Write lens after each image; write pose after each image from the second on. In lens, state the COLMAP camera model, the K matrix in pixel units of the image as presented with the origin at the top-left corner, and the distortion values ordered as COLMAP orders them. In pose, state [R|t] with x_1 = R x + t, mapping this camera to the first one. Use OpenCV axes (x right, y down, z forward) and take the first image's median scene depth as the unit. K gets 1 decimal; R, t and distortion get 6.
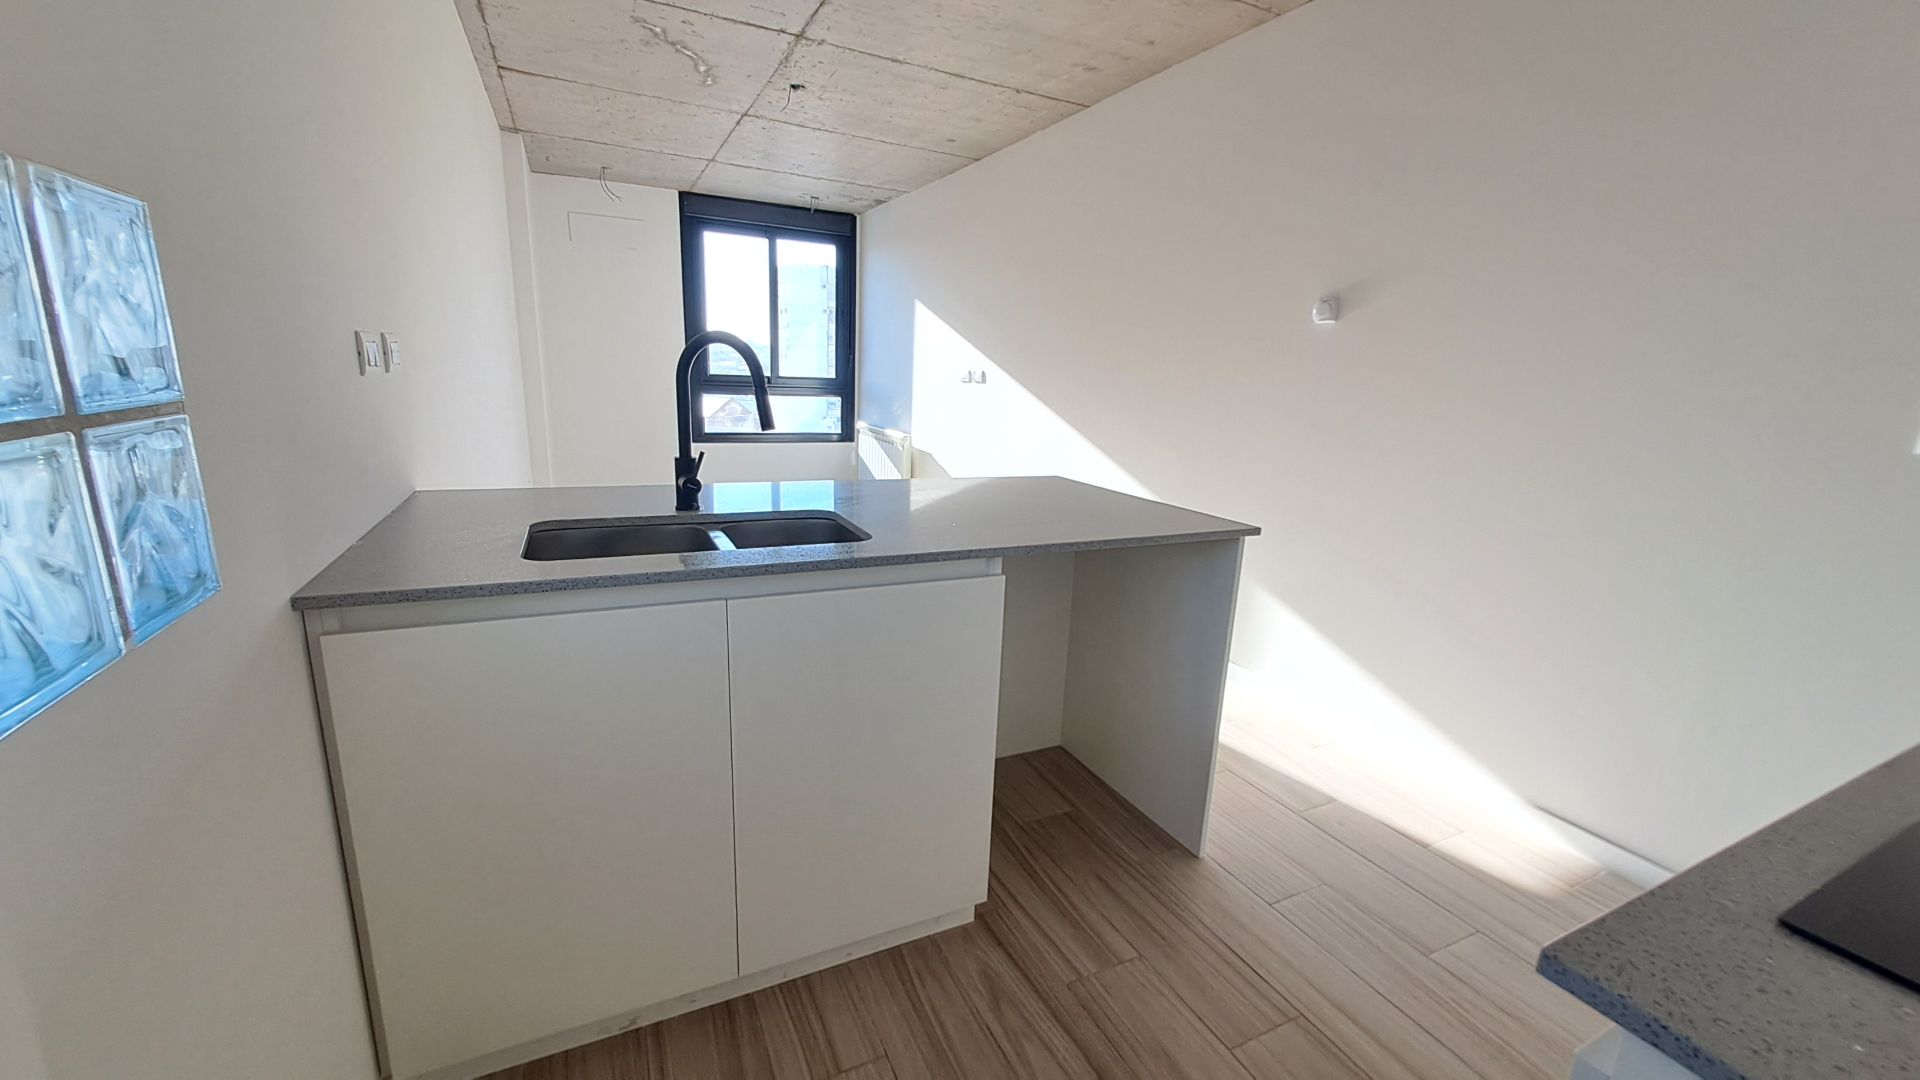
lens RADIAL K [[769.3, 0, 992.8], [0, 769.3, 556.3], [0, 0, 1]] dist [-0.000247, -0.000160]
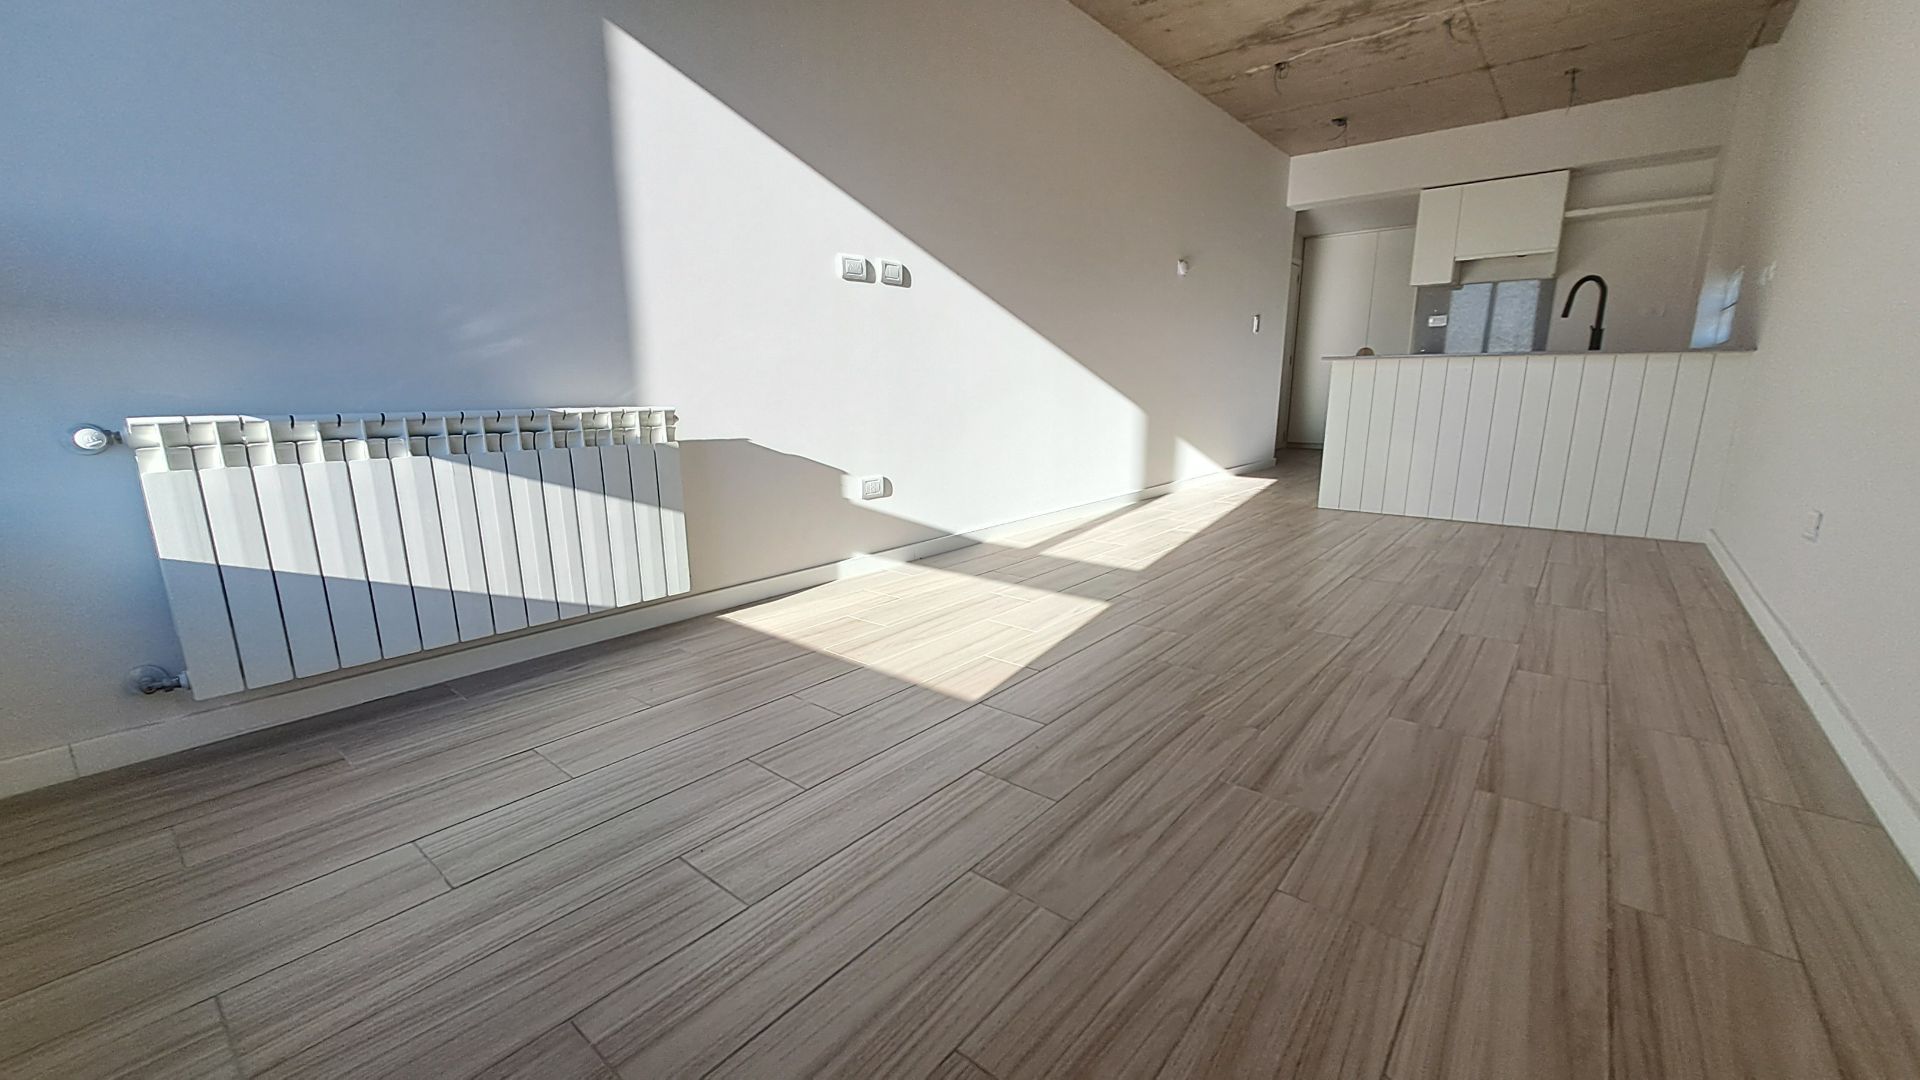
lens RADIAL K [[758.4, 0, 971.8], [0, 758.4, 551.8], [0, 0, 1]] dist [0.001416, -0.000624]
pose [[-0.399555, -0.243436, 0.883795, -0.576250], [0.202661, 0.916784, 0.344144, -0.216308], [-0.894027, 0.316616, -0.316971, 1.143183]]
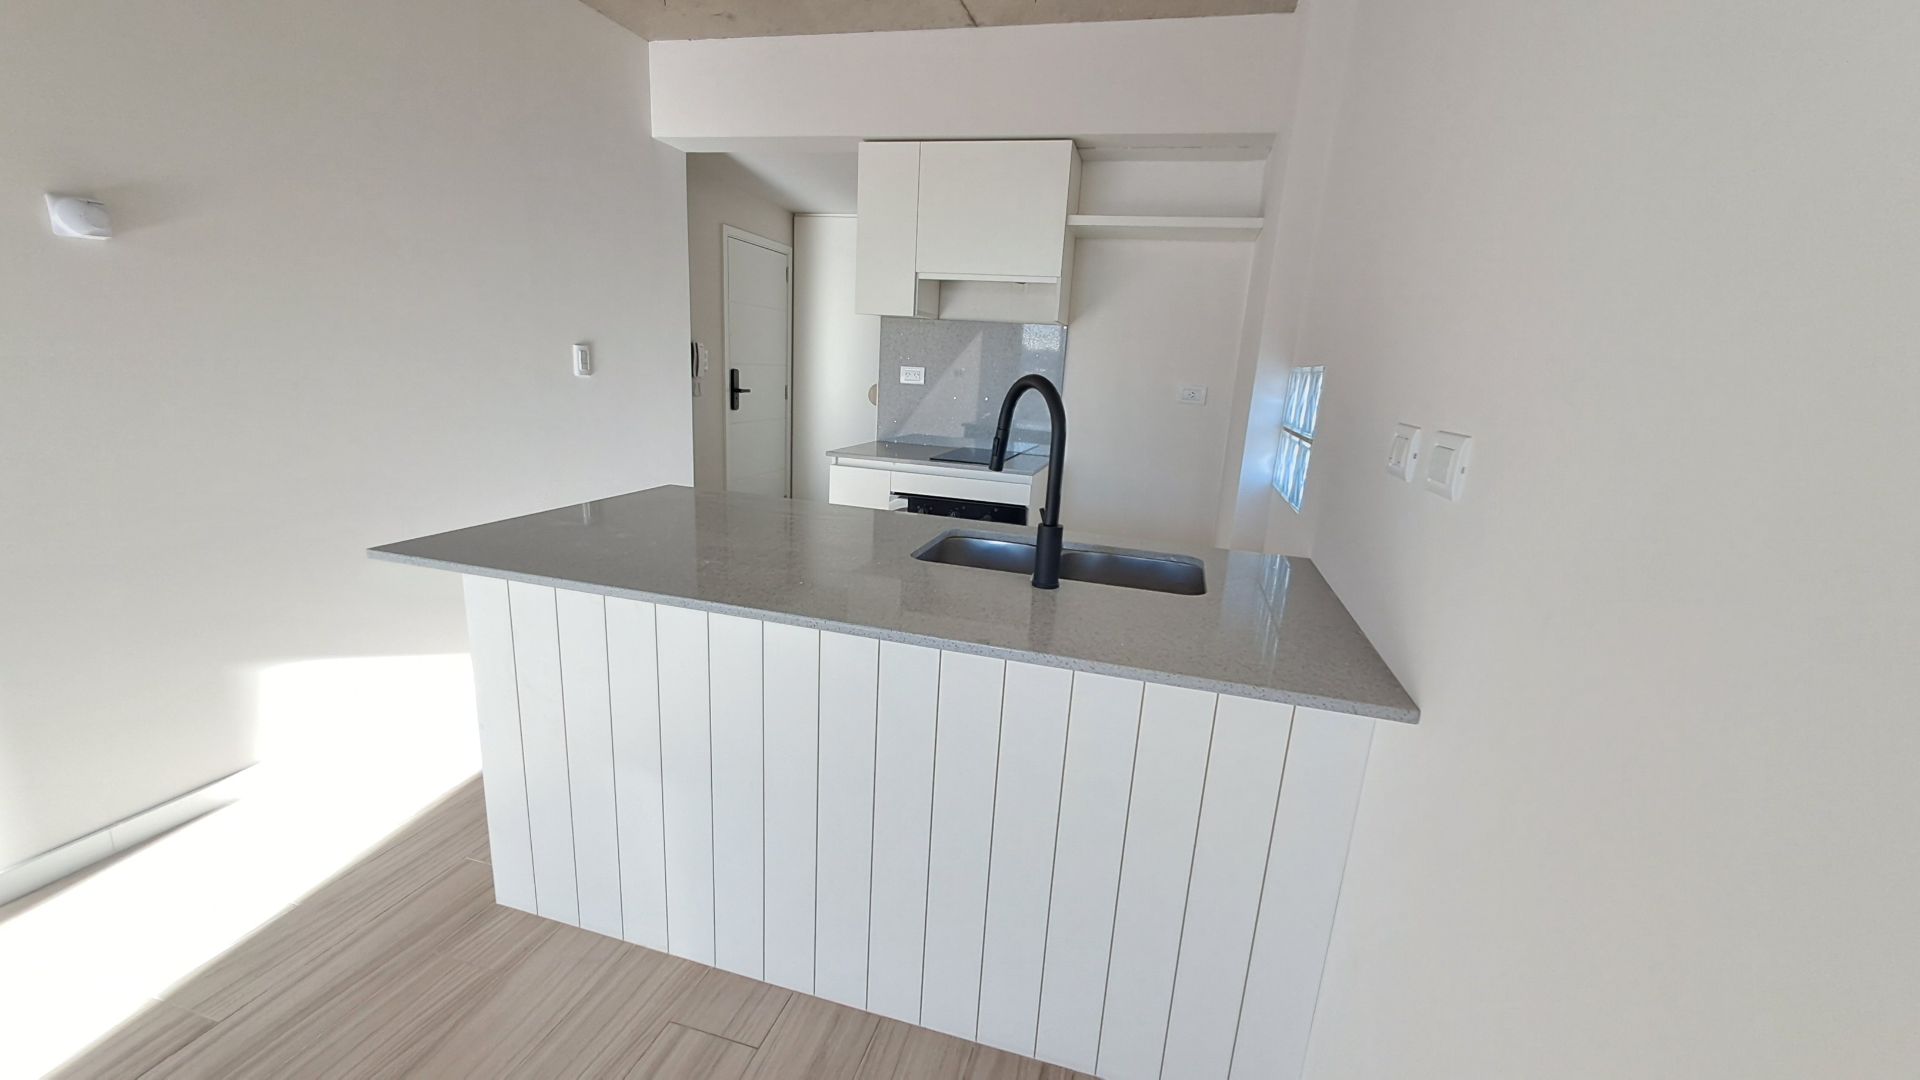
lens RADIAL K [[752.4, 0, 973.0], [0, 752.4, 560.0], [0, 0, 1]] dist [-0.000711, -0.000100]
pose [[-0.736582, -0.256783, 0.625707, -0.274454], [0.063100, 0.895000, 0.441580, -0.148730], [-0.673398, 0.364742, -0.643038, 0.511922]]
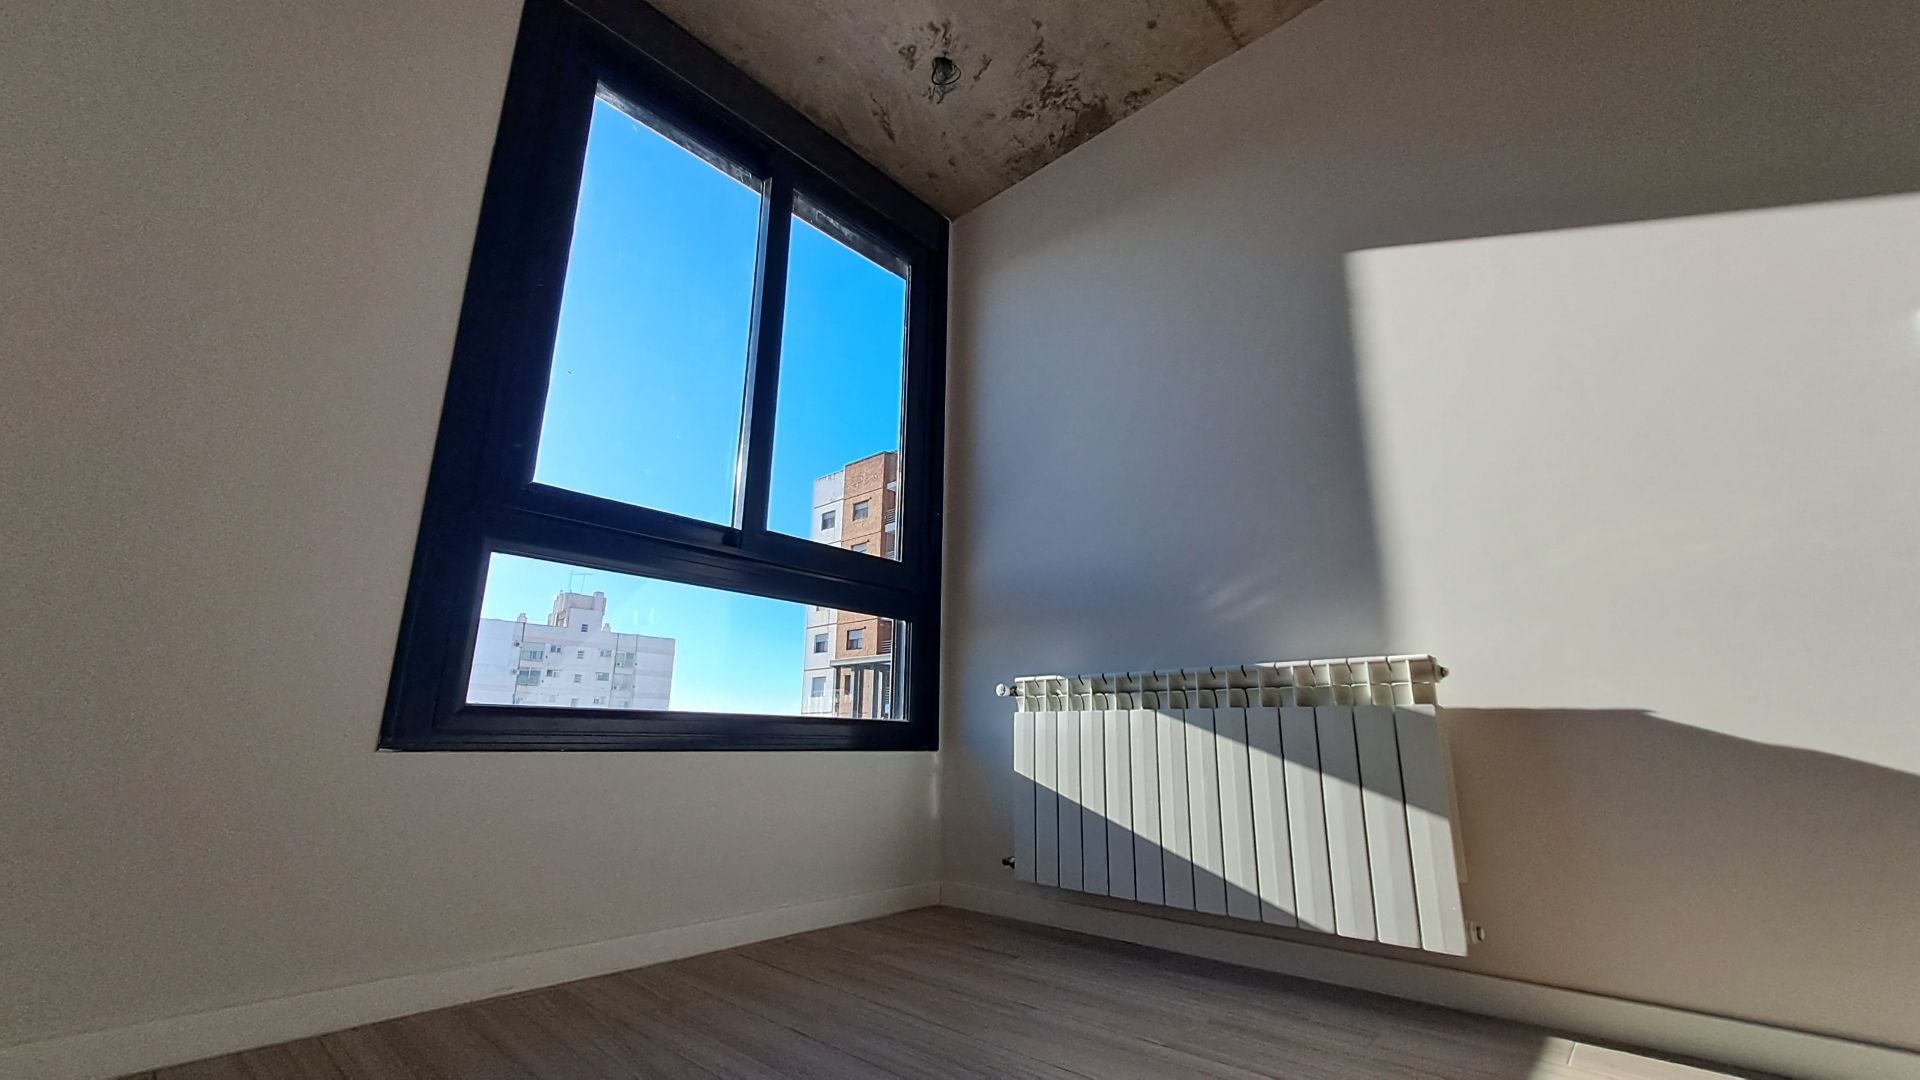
lens RADIAL K [[712.5, 0, 960.0], [0, 712.5, 540.0], [0, 0, 1]] dist [0.000418, 0.000007]
pose [[0.939801, 0.056511, 0.337017, -0.383857], [0.111244, 0.881916, -0.458093, -0.113123], [-0.323108, 0.468008, 0.822539, 0.945742]]
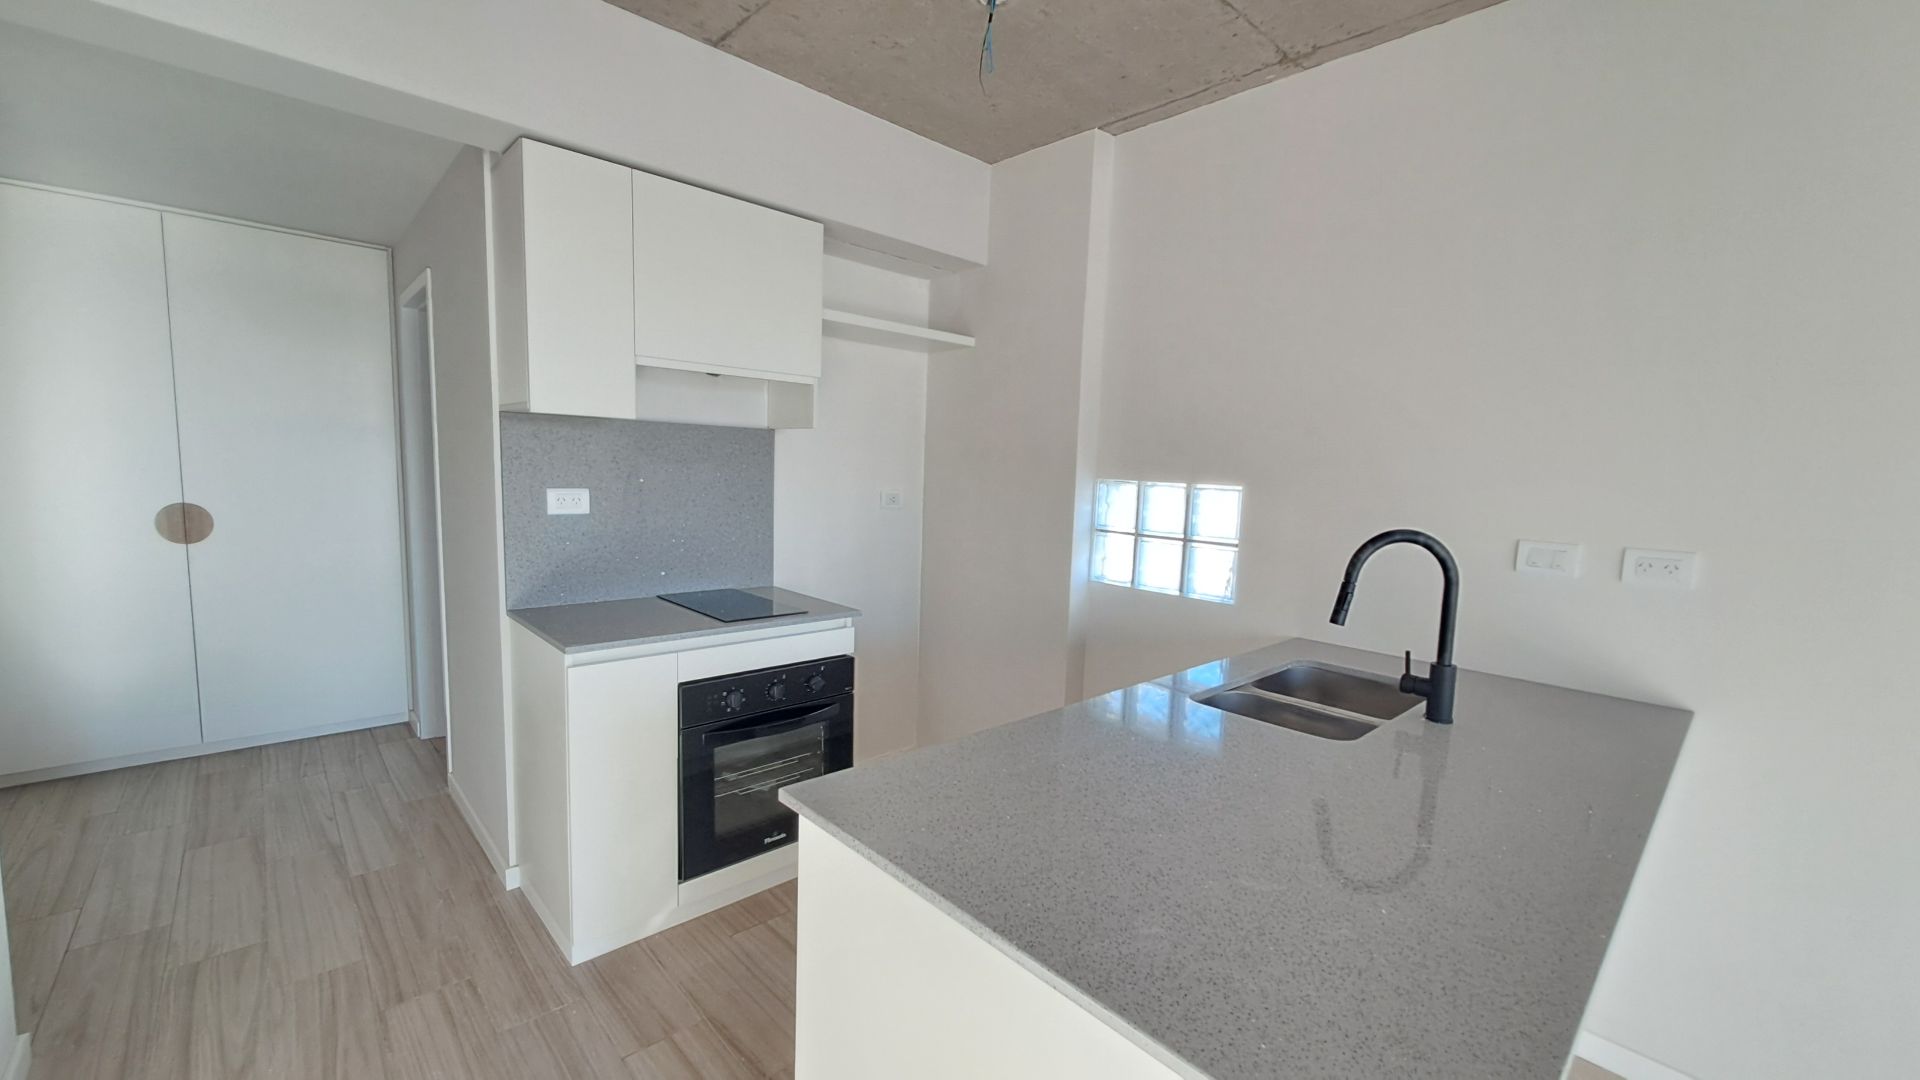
lens RADIAL K [[763.6, 0, 967.6], [0, 763.6, 554.0], [0, 0, 1]] dist [0.000901, -0.000018]
pose [[-0.960079, -0.048017, -0.275578, 0.128231], [-0.139986, 0.935397, 0.324710, -0.150693], [0.242183, 0.350324, -0.904776, 0.523978]]
